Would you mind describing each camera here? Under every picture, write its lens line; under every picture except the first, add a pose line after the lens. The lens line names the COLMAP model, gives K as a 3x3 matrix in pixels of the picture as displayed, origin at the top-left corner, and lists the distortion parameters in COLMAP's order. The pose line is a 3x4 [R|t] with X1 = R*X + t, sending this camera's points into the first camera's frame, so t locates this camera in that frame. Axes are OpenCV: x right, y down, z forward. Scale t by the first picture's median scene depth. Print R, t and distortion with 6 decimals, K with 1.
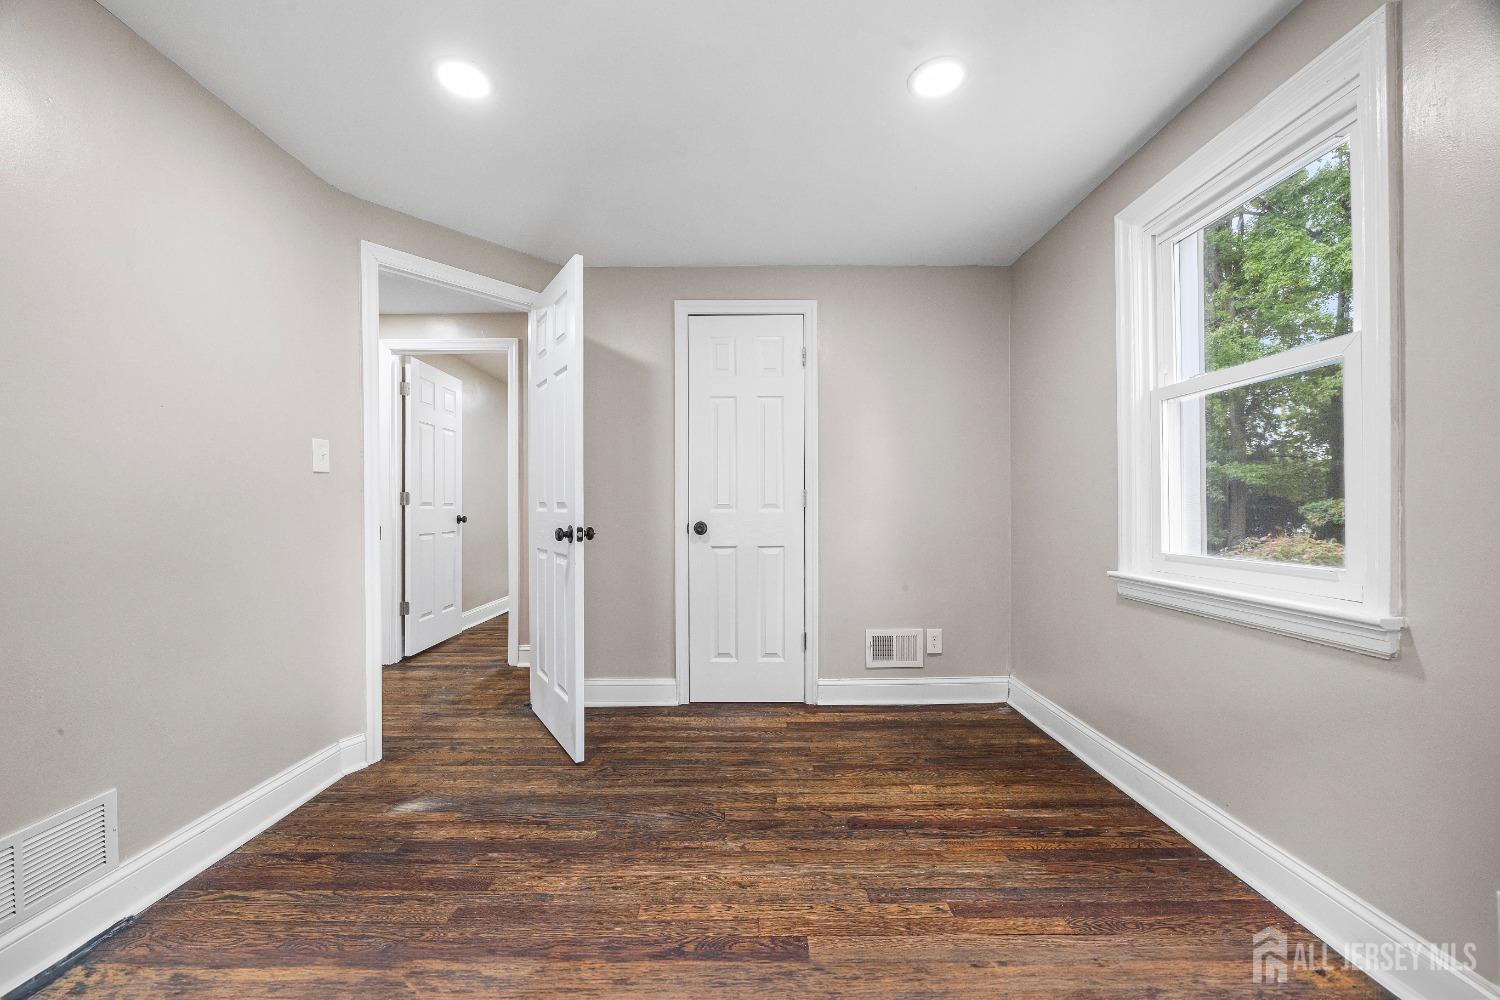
lens RADIAL K [[569.6, 0, 742.4], [0, 569.6, 503.7], [0, 0, 1]] dist [0.001468, -0.000463]
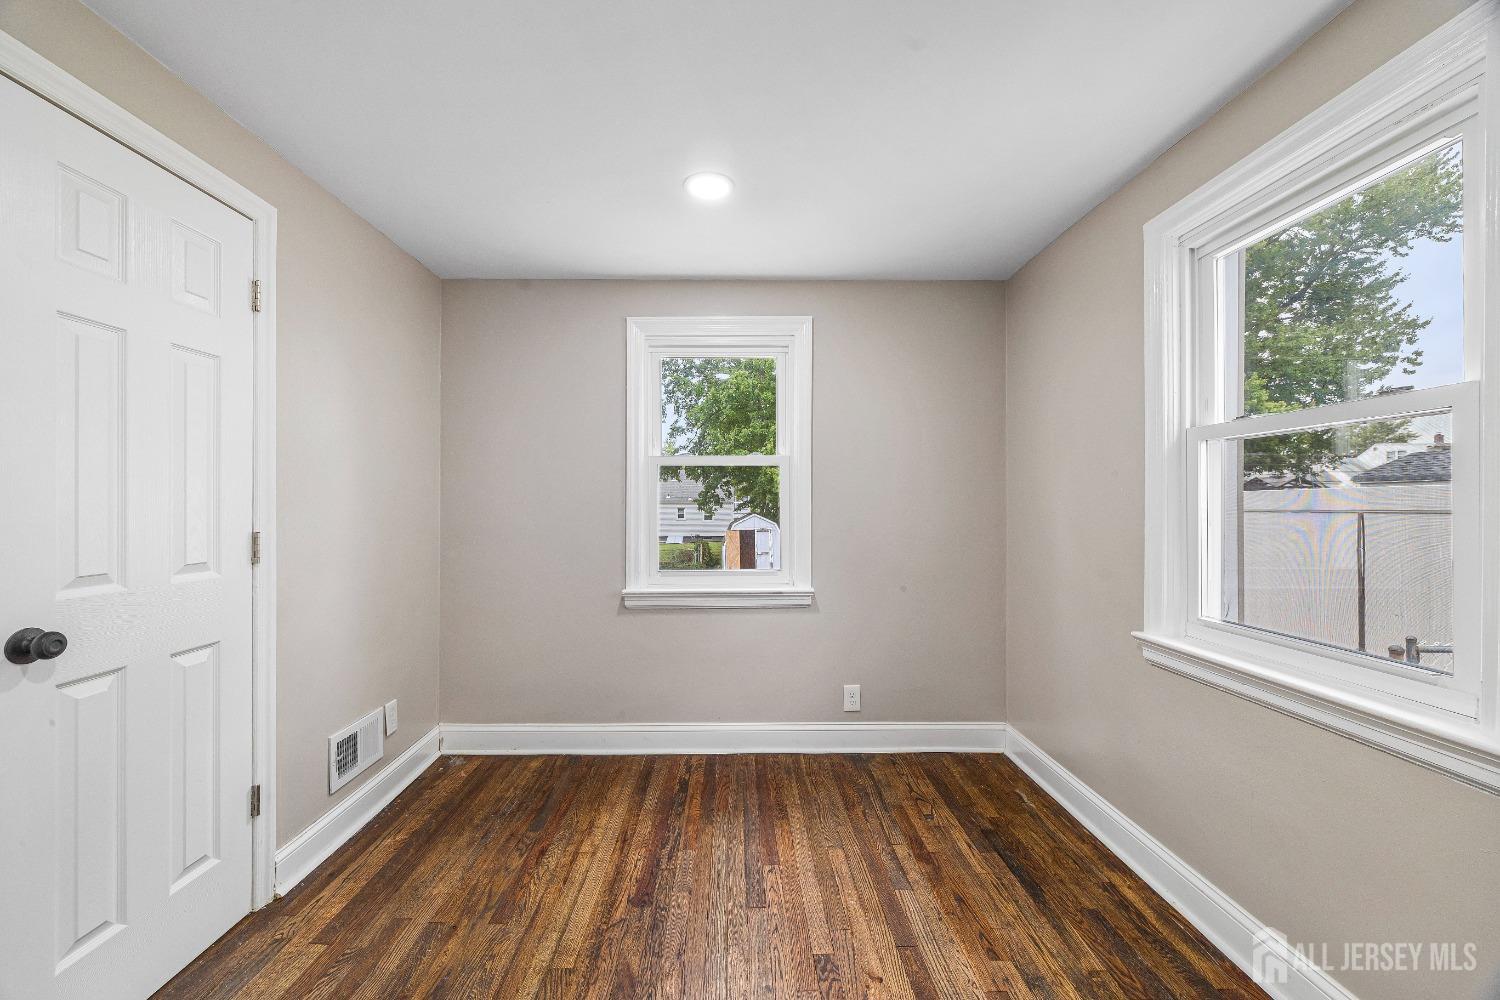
lens RADIAL K [[569.6, 0, 742.2], [0, 569.6, 502.5], [0, 0, 1]] dist [0.001468, -0.000463]
pose [[-0.002230, 0.007381, 0.999970, -0.552113], [-0.001497, 0.999972, -0.007384, -0.061125], [-0.999996, -0.001513, -0.002219, 0.628948]]
